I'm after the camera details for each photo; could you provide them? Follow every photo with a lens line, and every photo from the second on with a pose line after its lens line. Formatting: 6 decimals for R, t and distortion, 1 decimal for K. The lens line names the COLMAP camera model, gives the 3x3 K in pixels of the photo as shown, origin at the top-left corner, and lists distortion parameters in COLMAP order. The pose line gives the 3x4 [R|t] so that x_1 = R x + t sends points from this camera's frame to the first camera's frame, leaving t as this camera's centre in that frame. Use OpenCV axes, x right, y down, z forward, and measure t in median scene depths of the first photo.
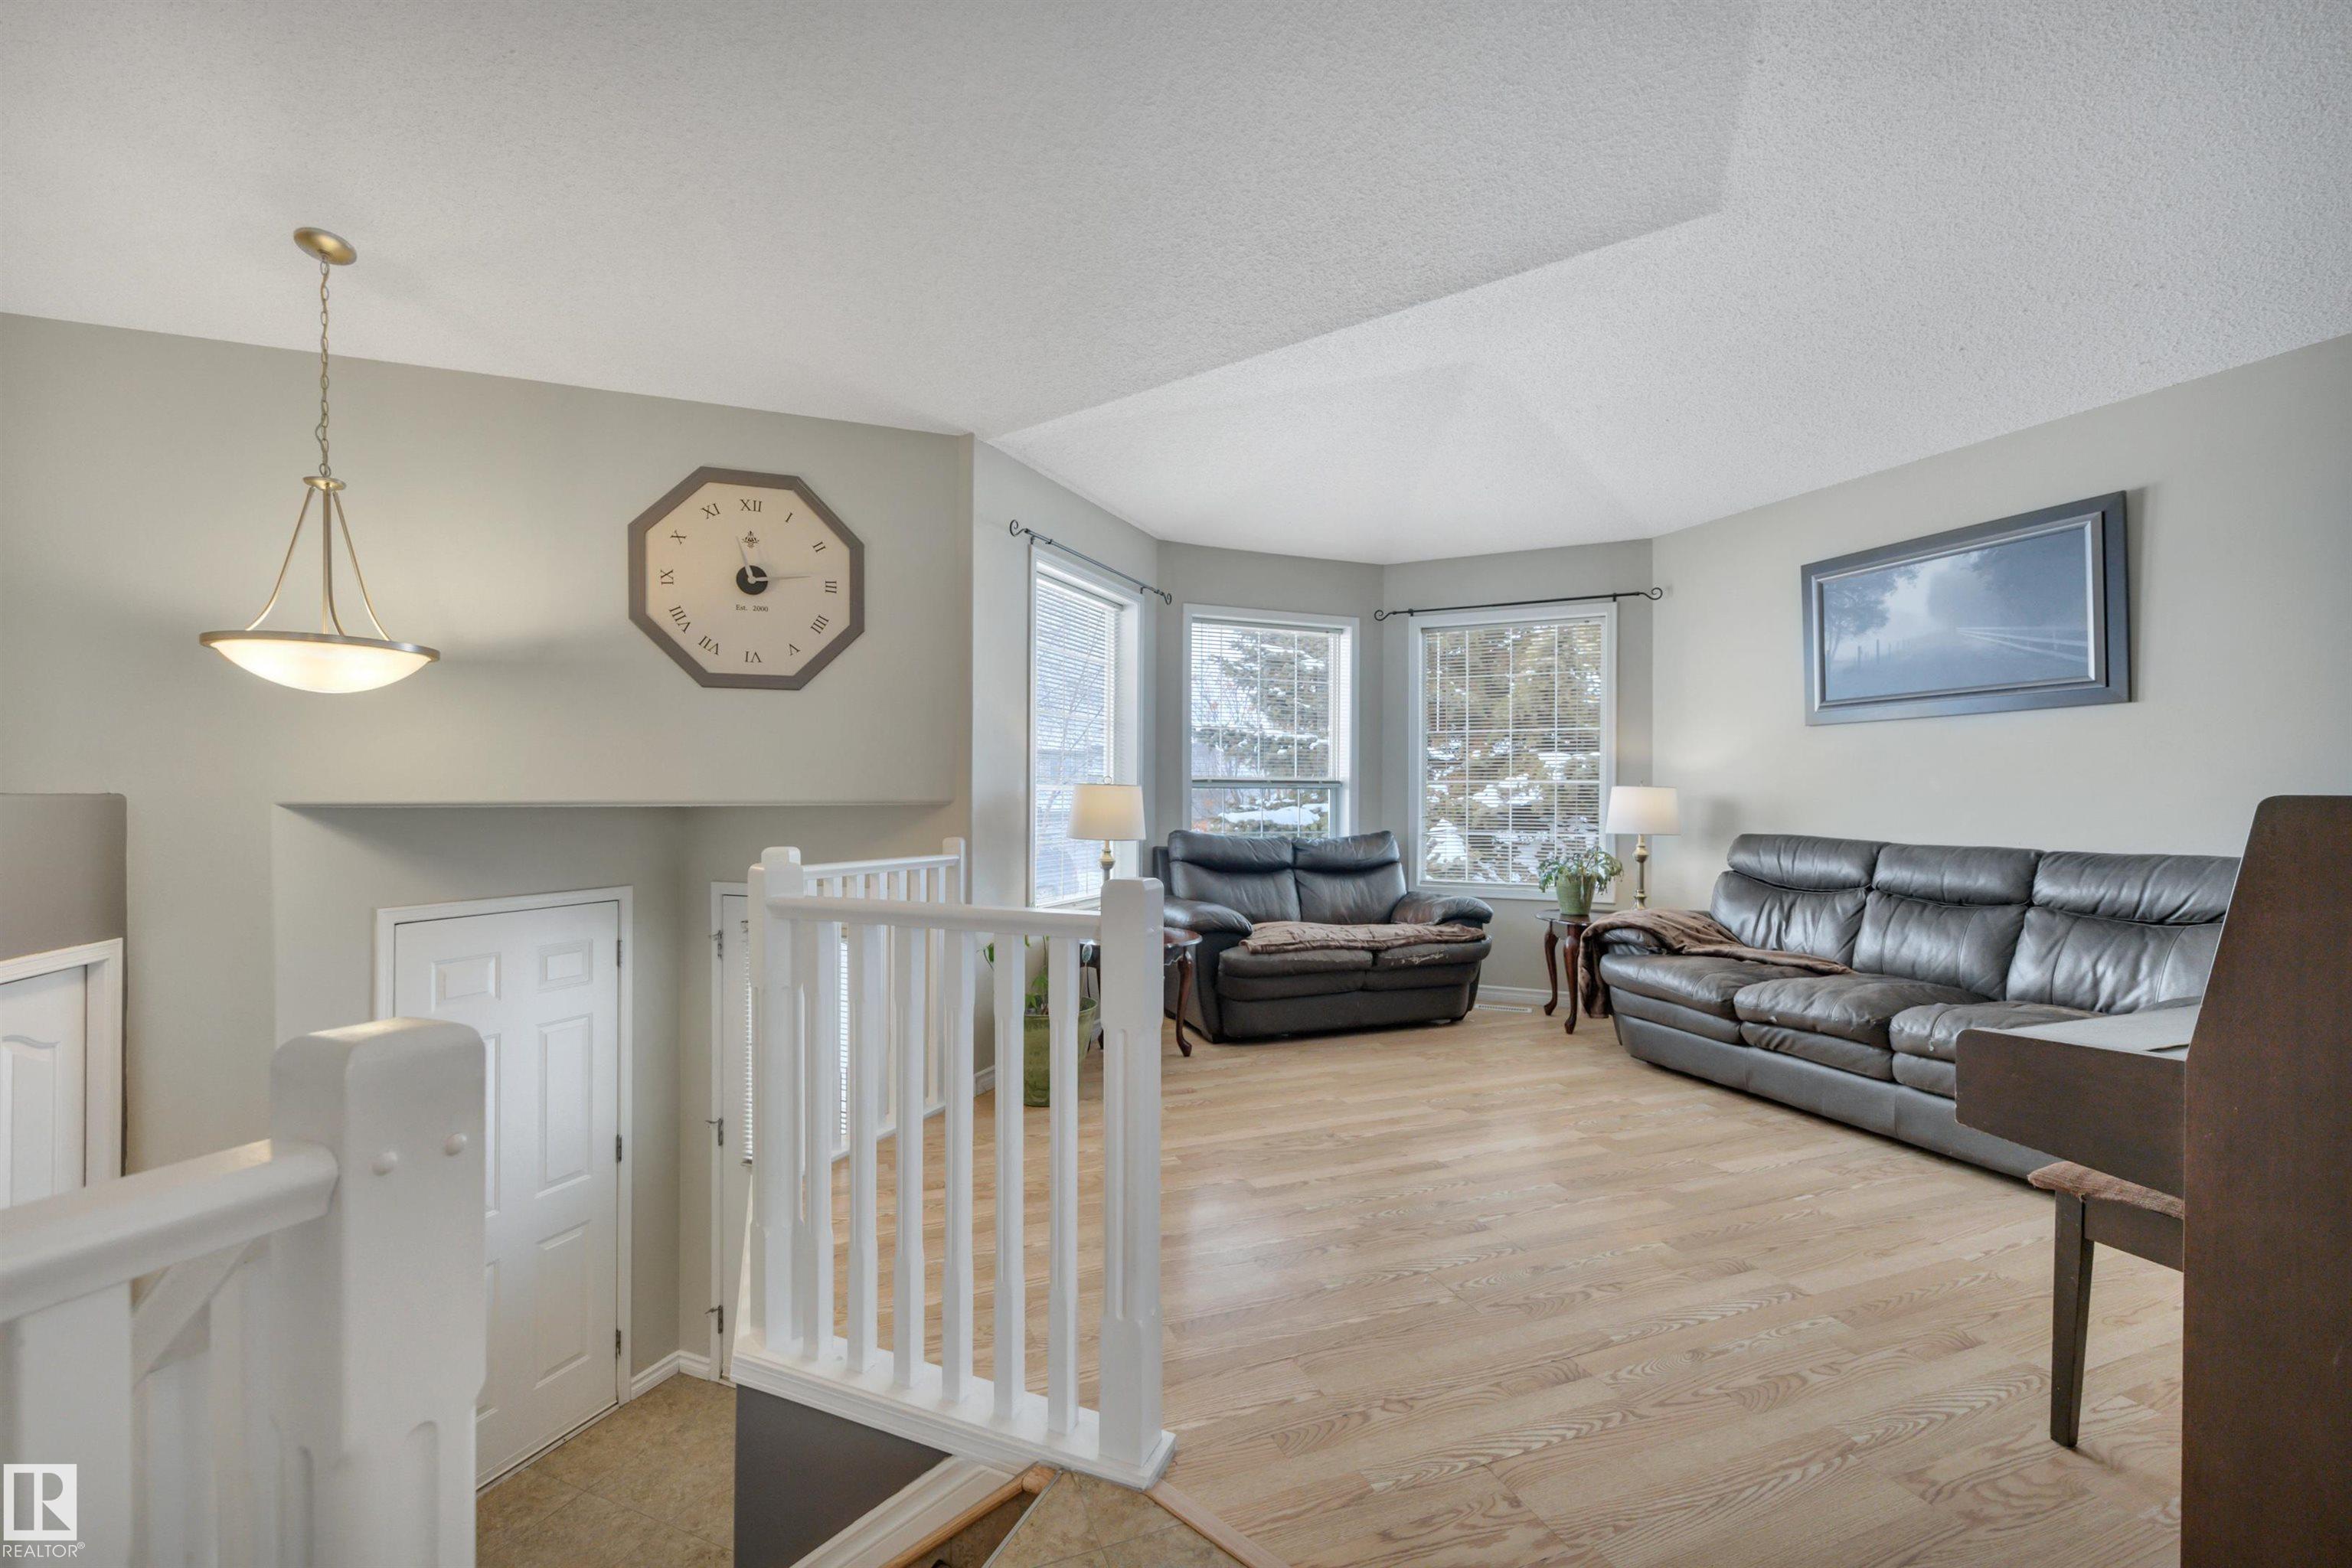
lens RADIAL K [[980.6, 0, 1177.6], [0, 980.6, 793.4], [0, 0, 1]] dist [-0.003465, 0.002522]
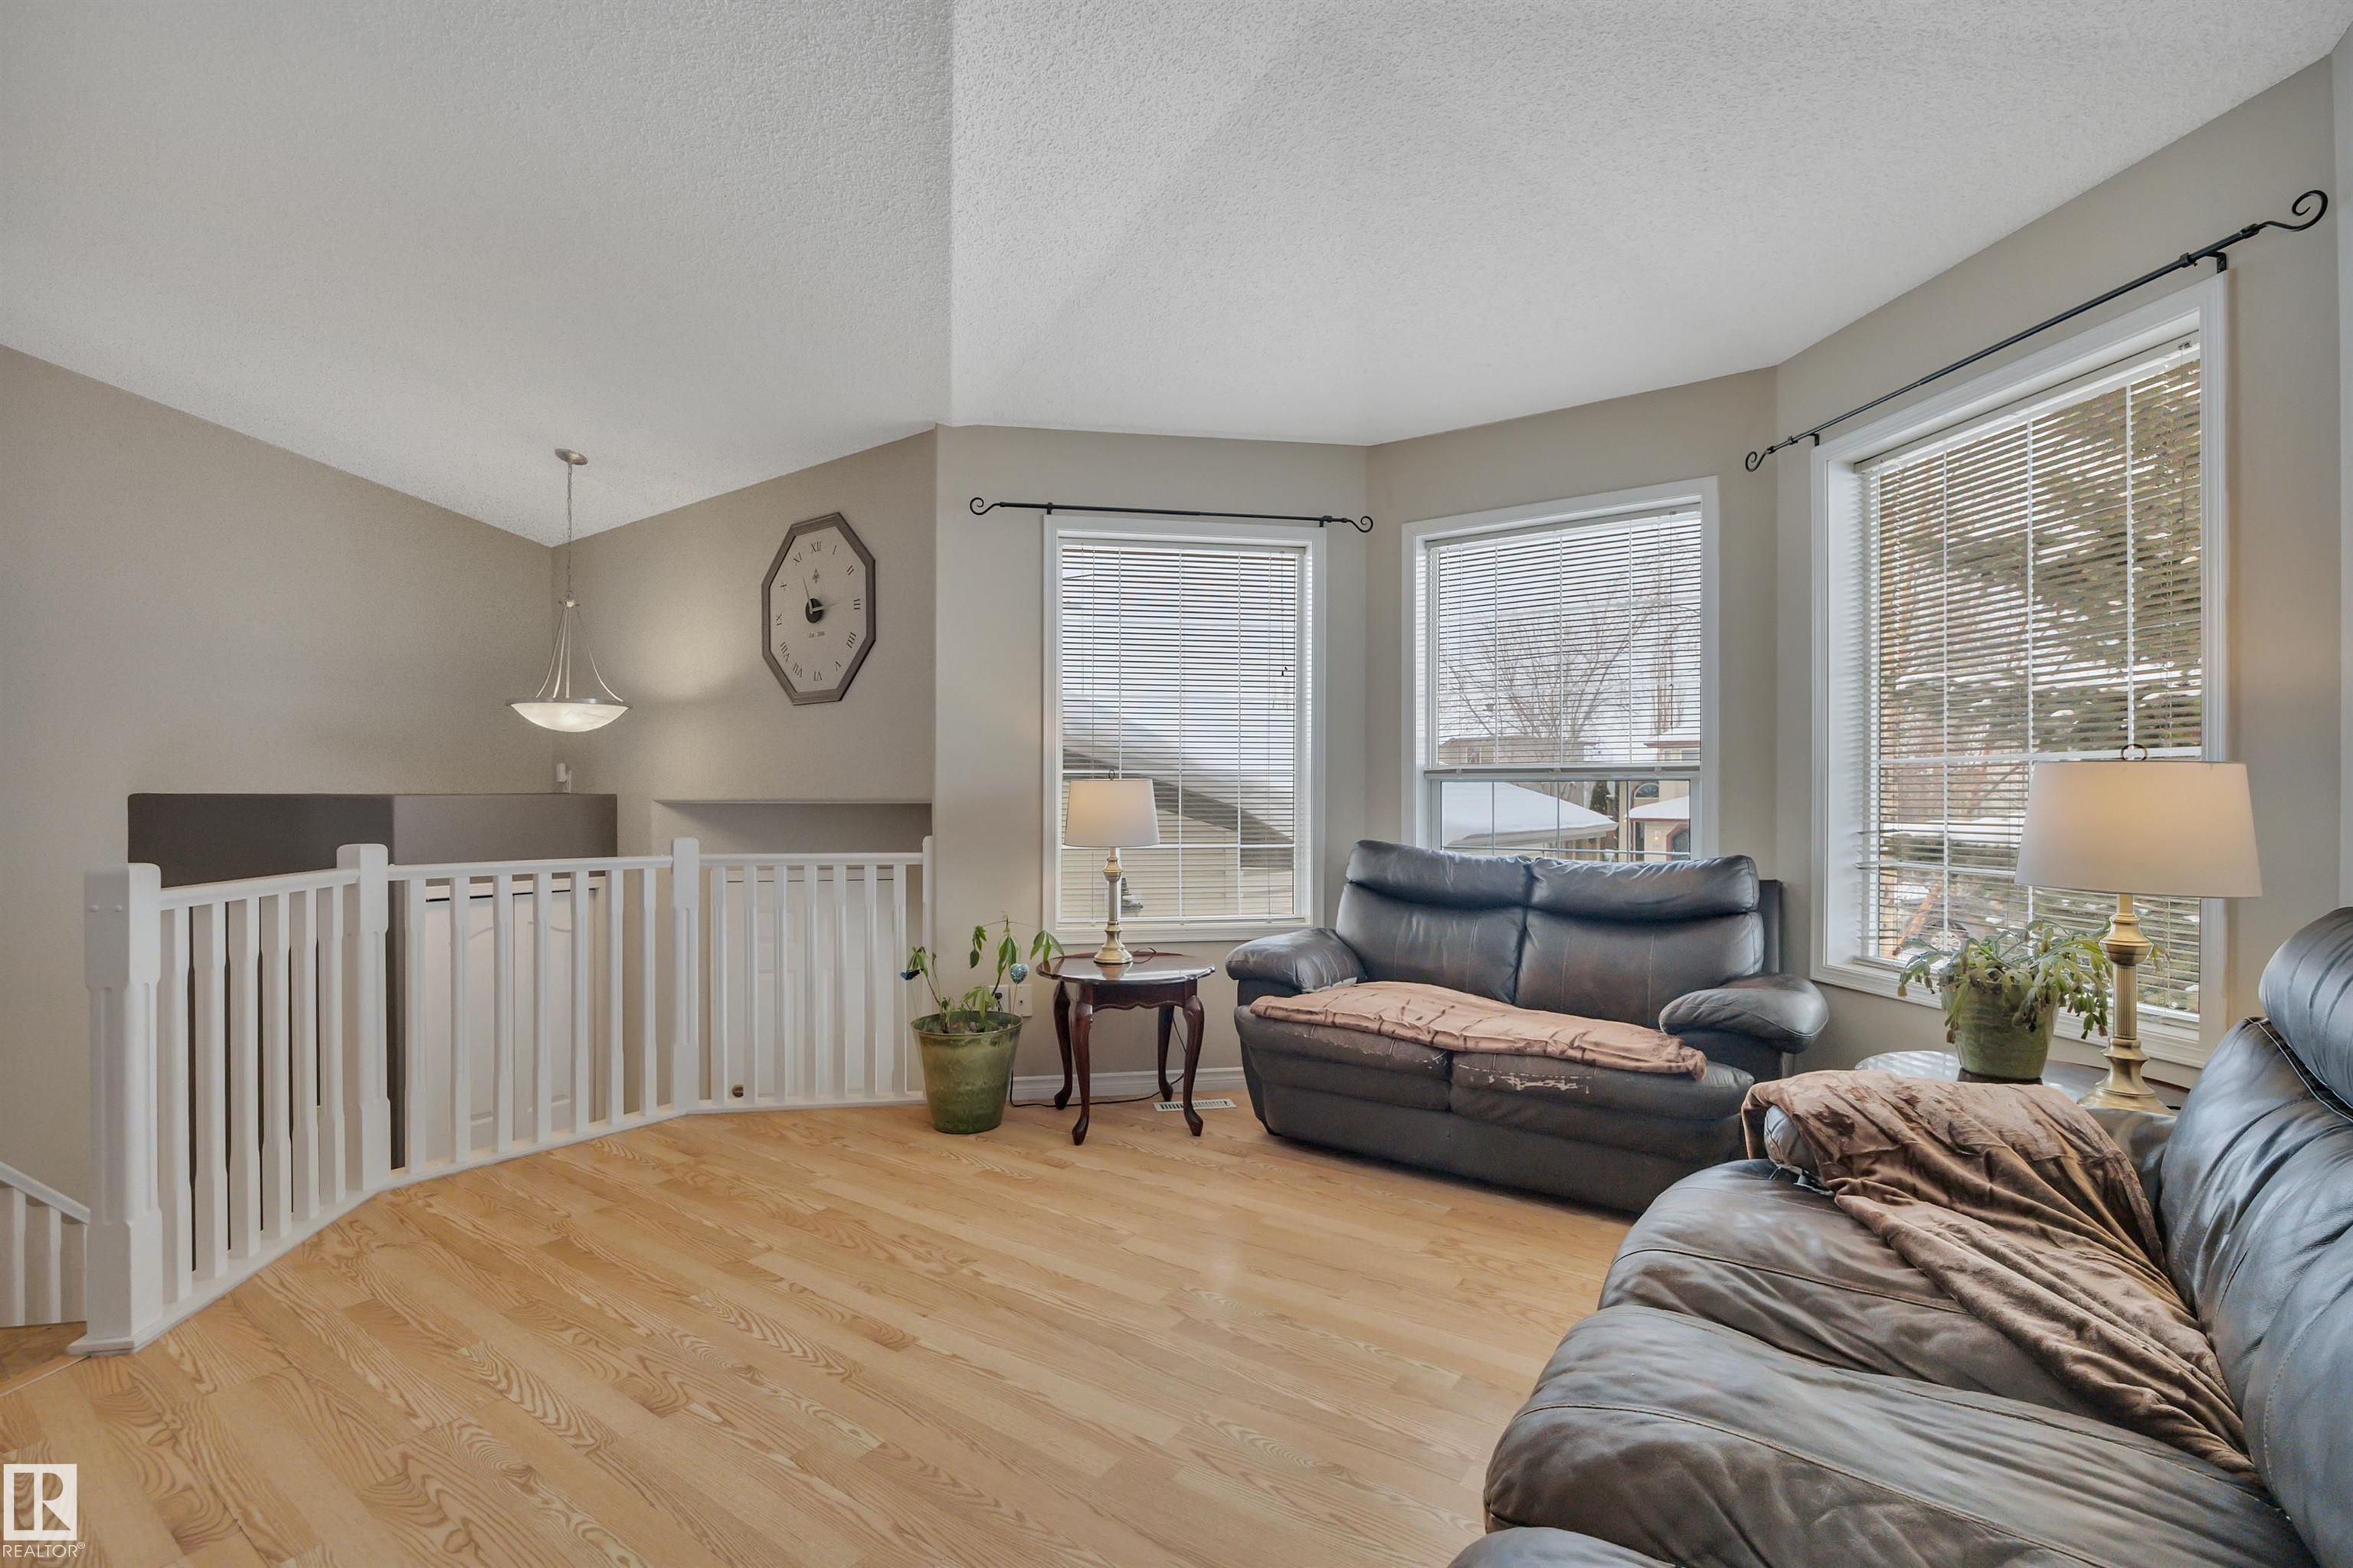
lens RADIAL K [[1053.6, 0, 1182.1], [0, 1053.6, 789.7], [0, 0, 1]] dist [-0.005043, -0.000327]
pose [[0.551212, -0.006839, -0.834337, 0.737157], [0.004826, 0.999976, -0.005008, 0.004325], [0.834351, -0.001266, 0.551232, 0.578963]]
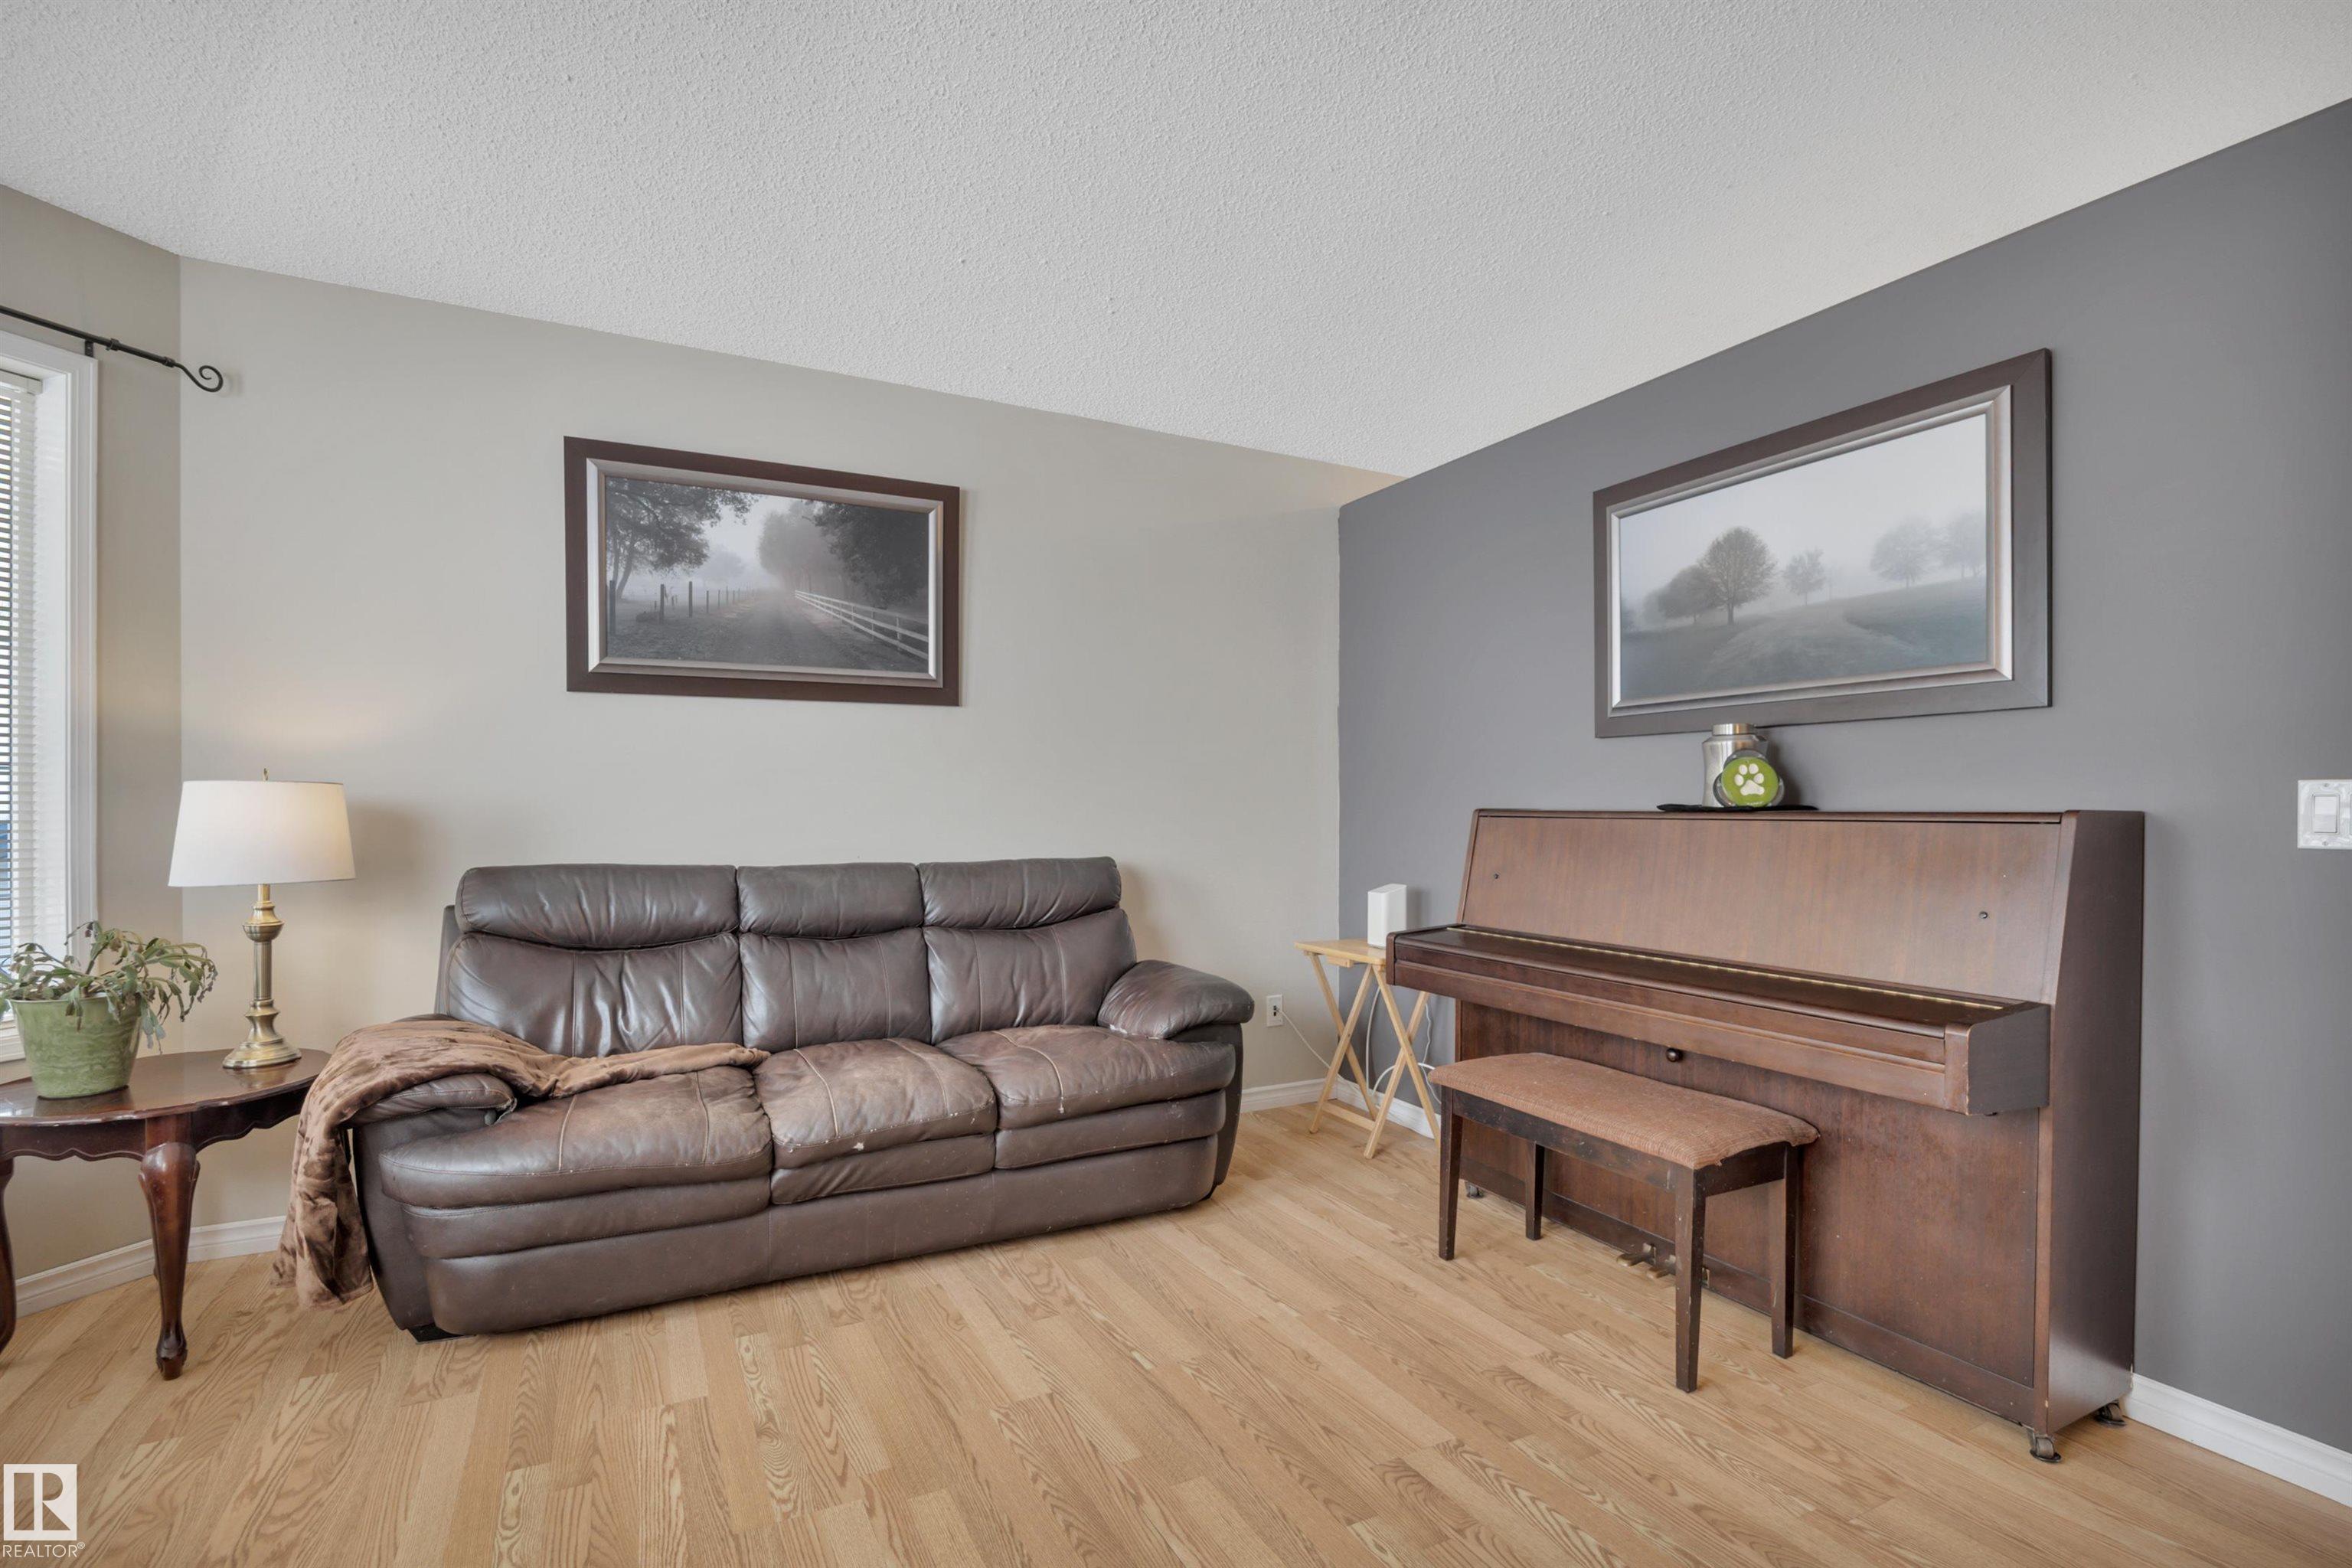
lens RADIAL K [[1089.1, 0, 1175.2], [0, 1089.1, 812.1], [0, 0, 1]] dist [-0.005375, 0.001029]
pose [[-0.098931, -0.013133, 0.995008, -0.110574], [-0.005374, 0.999905, 0.012663, -0.001642], [-0.995080, -0.004094, -0.098992, 0.742123]]
